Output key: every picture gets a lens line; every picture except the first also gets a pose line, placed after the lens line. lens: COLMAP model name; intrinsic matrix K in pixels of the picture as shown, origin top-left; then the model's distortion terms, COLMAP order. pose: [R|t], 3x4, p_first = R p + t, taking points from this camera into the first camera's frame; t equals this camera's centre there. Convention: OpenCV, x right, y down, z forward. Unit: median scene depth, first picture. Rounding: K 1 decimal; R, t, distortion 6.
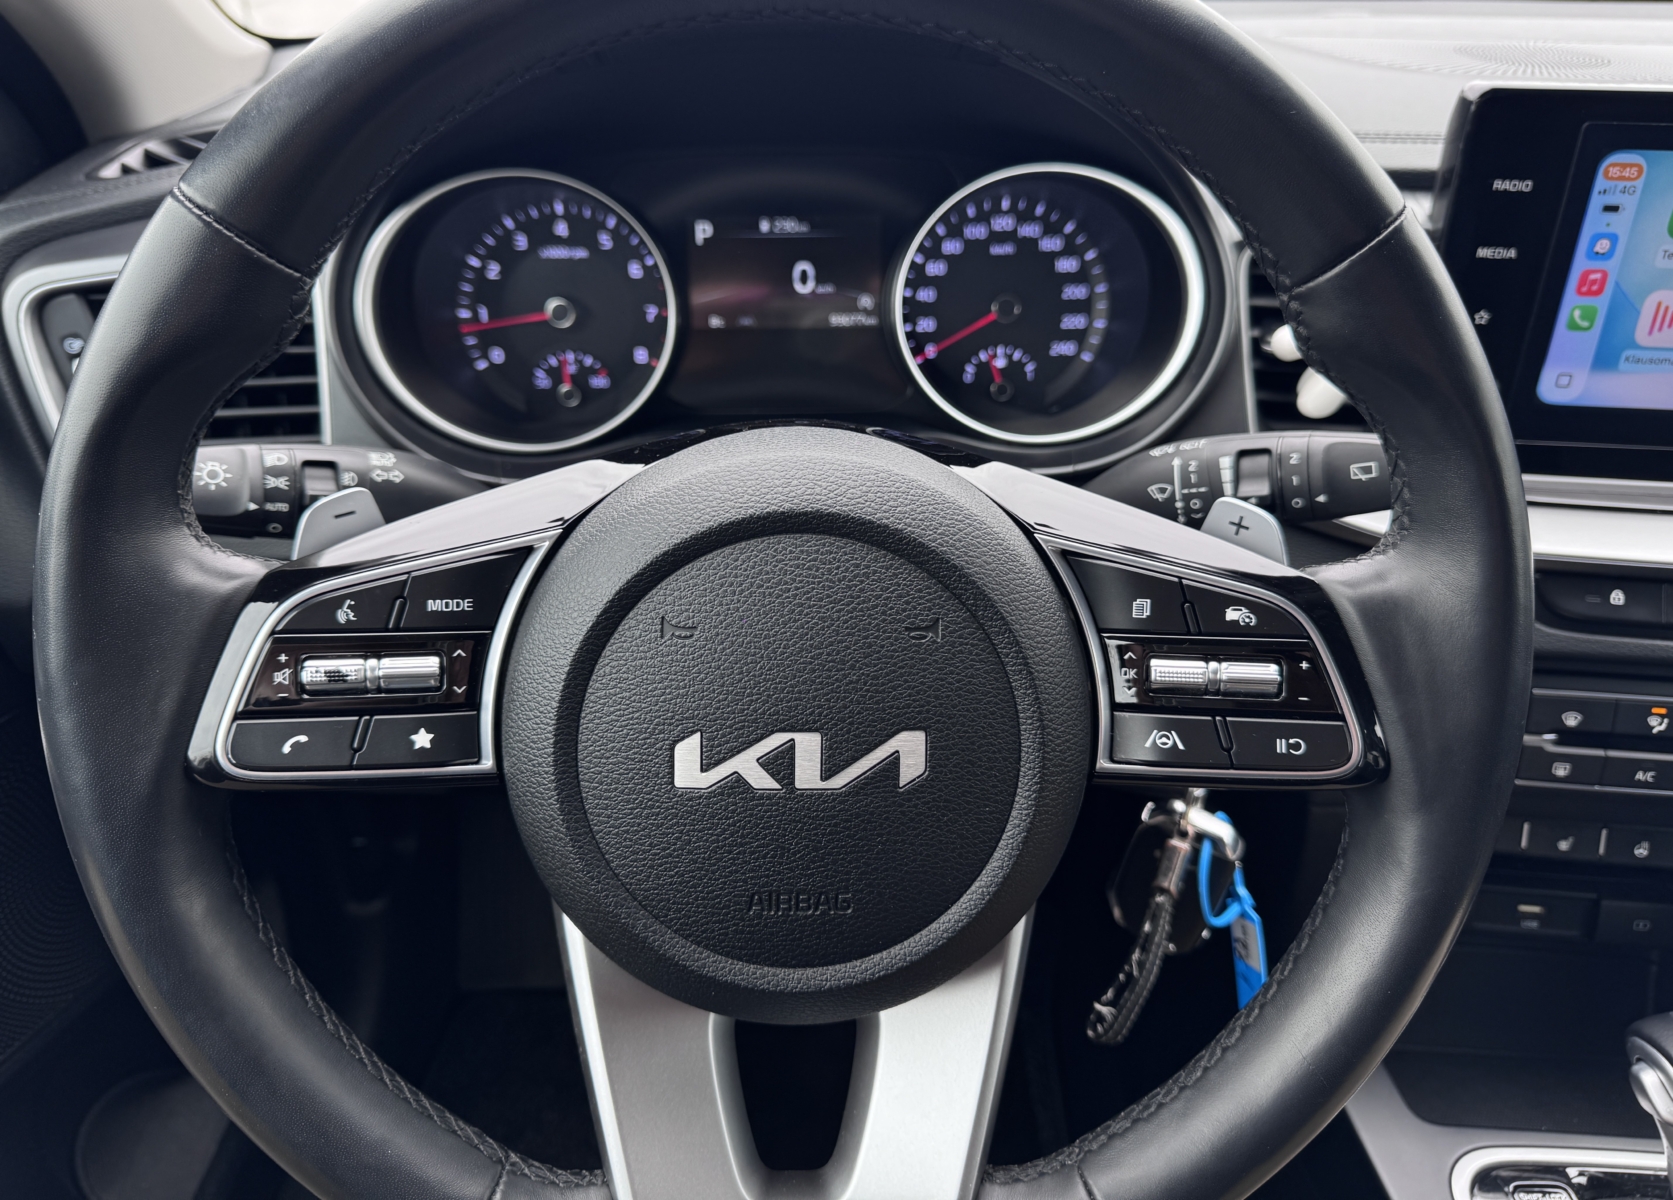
lens RADIAL K [[1216.1, 0, 858.1], [0, 1216.1, 571.8], [0, 0, 1]] dist [0.084454, -0.145796]
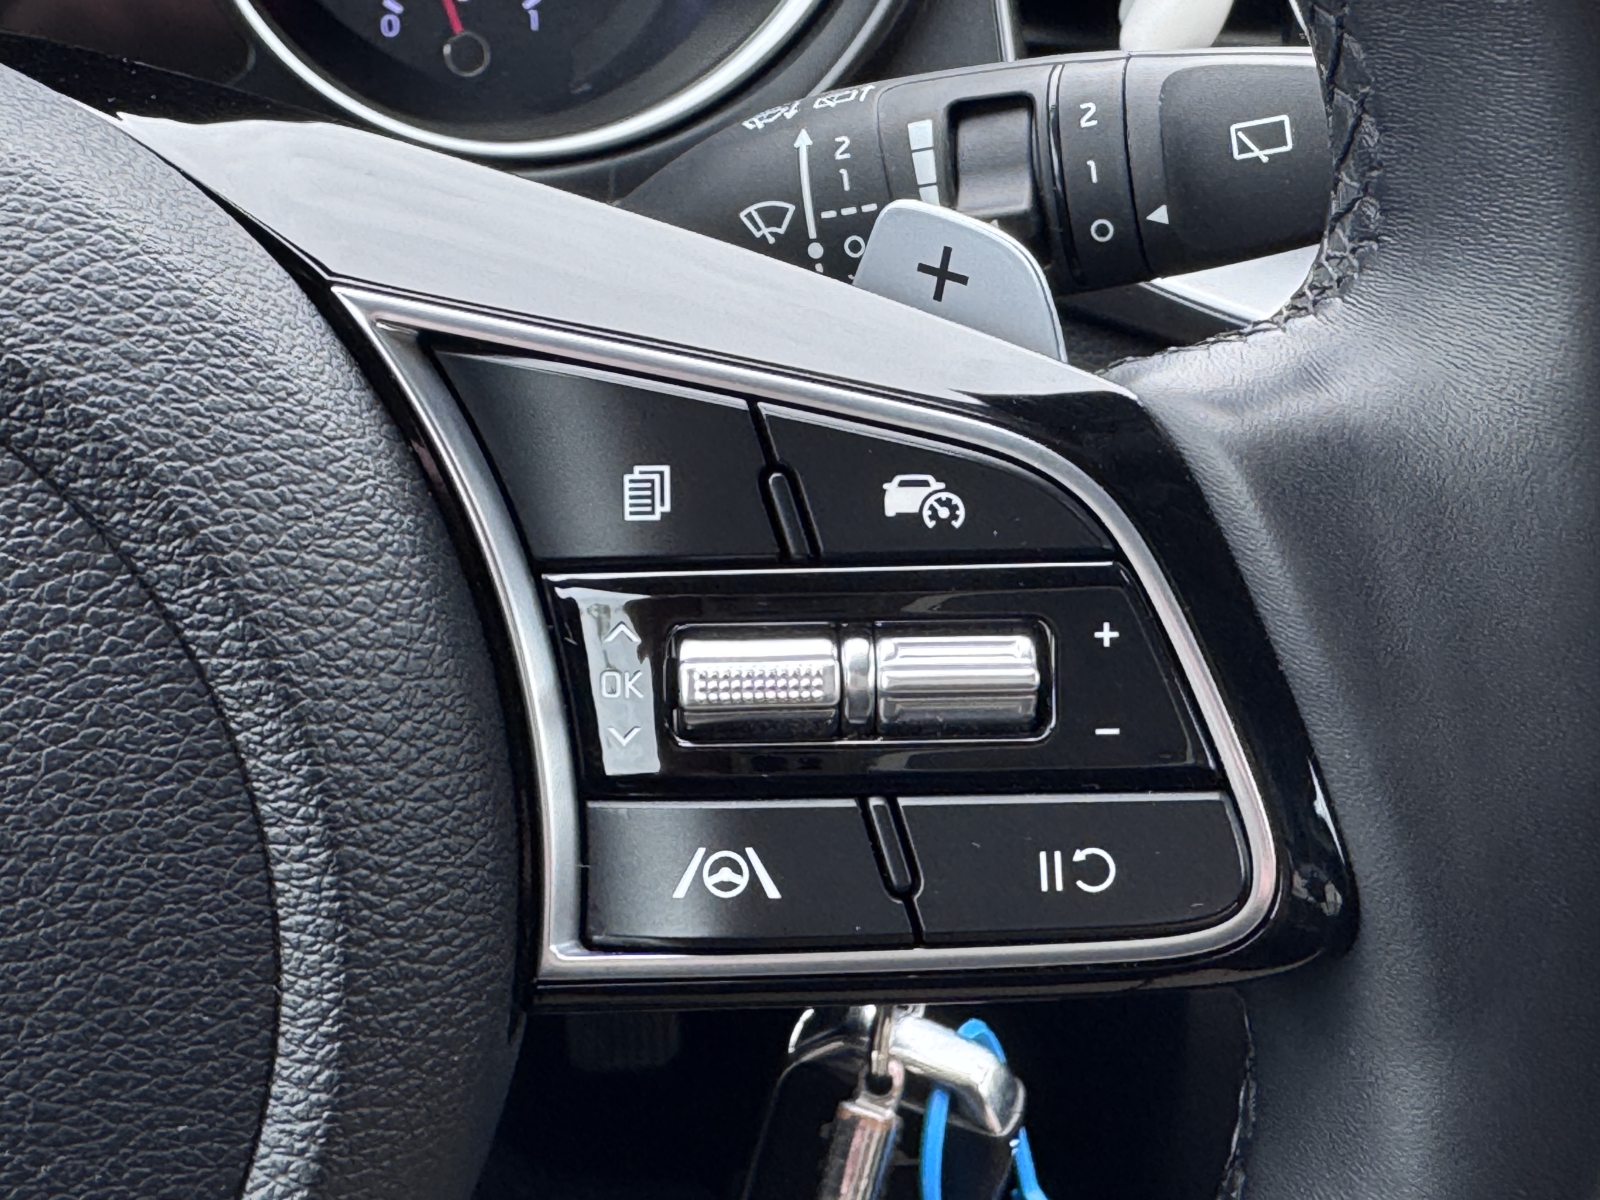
lens RADIAL K [[2239.3, 0, 756.5], [0, 2239.3, 603.6], [0, 0, 1]] dist [0.151504, -0.500344]
pose [[0.987316, -0.044781, 0.152323, 0.167036], [0.040857, 0.998750, 0.028794, 0.044193], [-0.153422, -0.022205, 0.987911, 0.382029]]
